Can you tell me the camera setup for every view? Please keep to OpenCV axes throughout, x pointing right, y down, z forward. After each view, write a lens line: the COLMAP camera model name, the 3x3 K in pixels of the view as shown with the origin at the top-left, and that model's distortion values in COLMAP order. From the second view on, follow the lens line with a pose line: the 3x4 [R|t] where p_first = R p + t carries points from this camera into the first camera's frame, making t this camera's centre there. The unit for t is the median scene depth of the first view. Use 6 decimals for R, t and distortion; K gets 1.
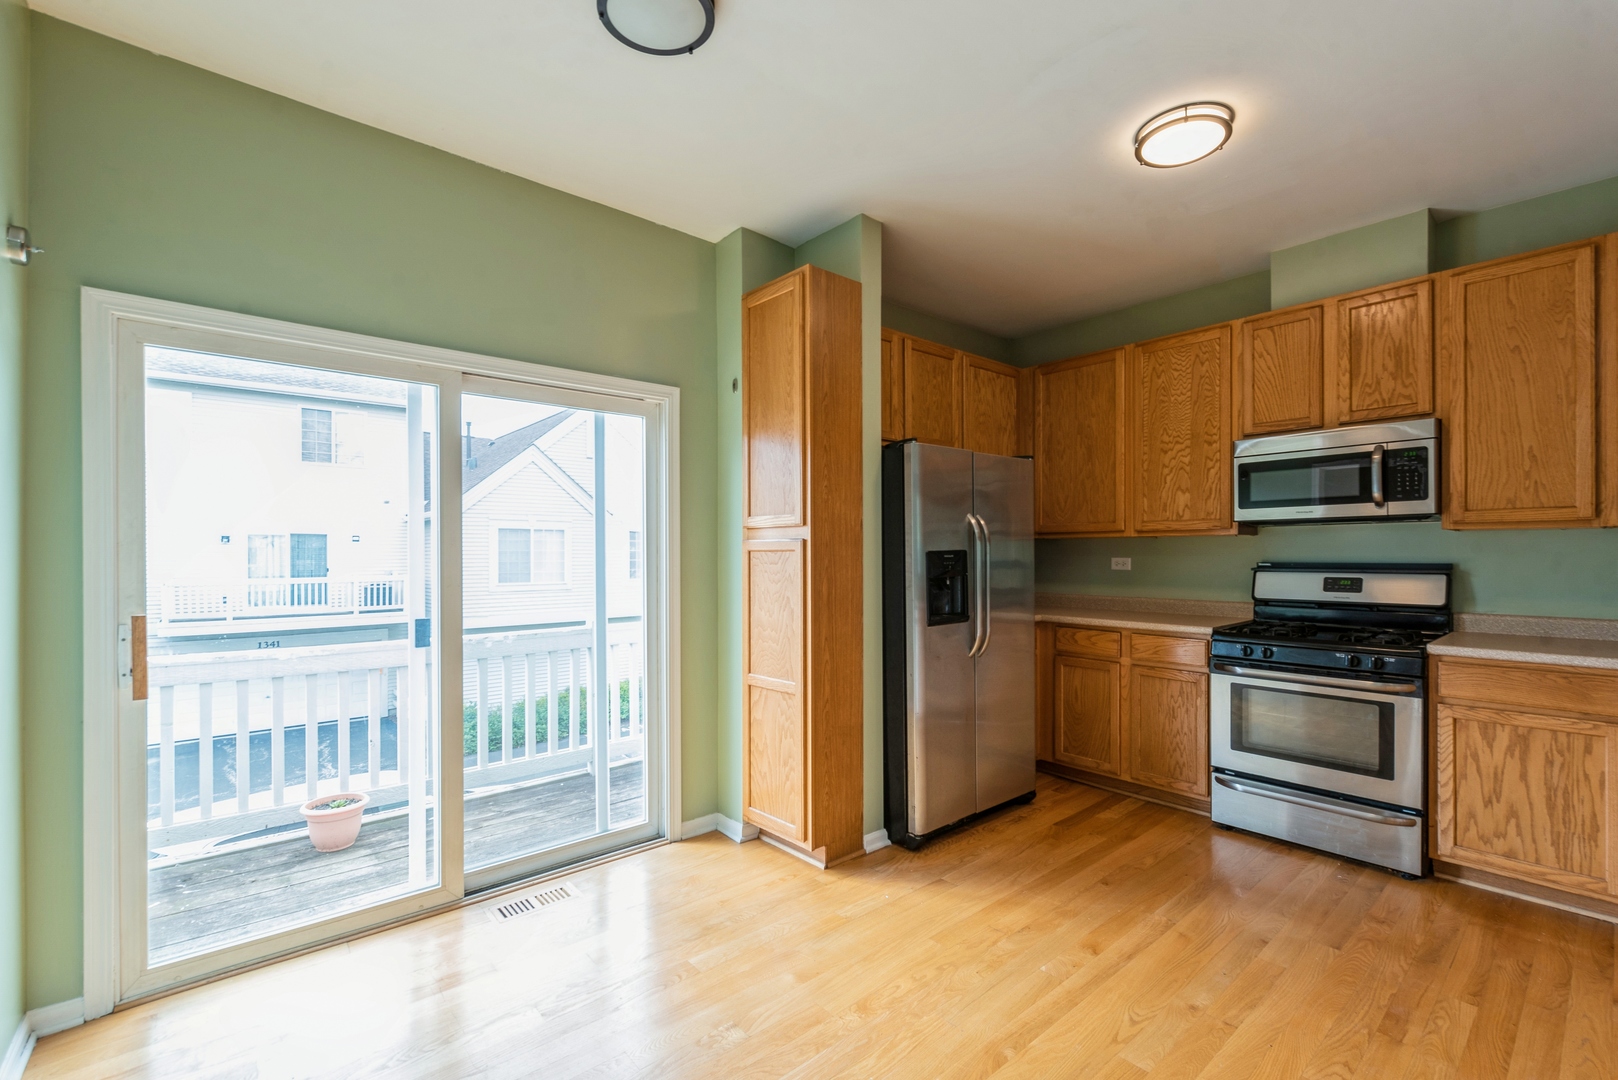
lens RADIAL K [[690.7, 0, 810.2], [0, 690.7, 555.3], [0, 0, 1]] dist [-0.000650, -0.000268]
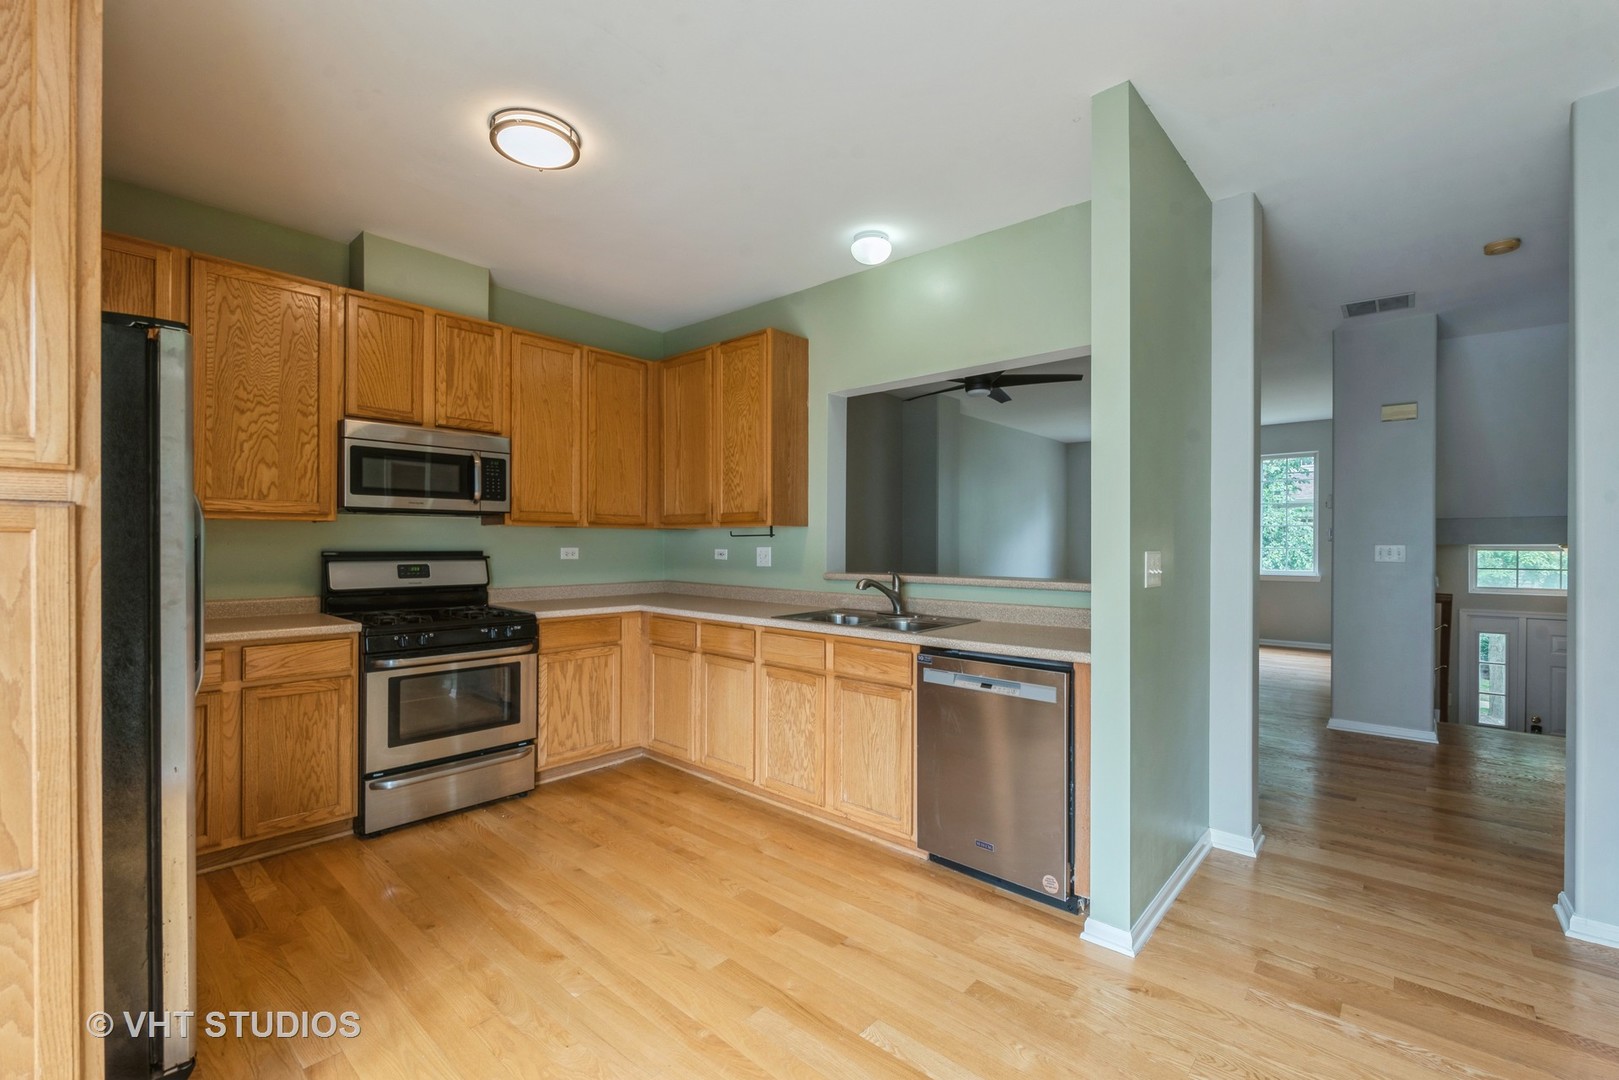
lens RADIAL K [[700.4, 0, 809.9], [0, 700.4, 545.8], [0, 0, 1]] dist [-0.000917, -0.000119]
pose [[-0.137364, -0.000658, 0.990520, -0.444499], [-0.003859, 0.999993, 0.000129, 0.000012], [-0.990513, -0.003805, -0.137365, 0.581831]]
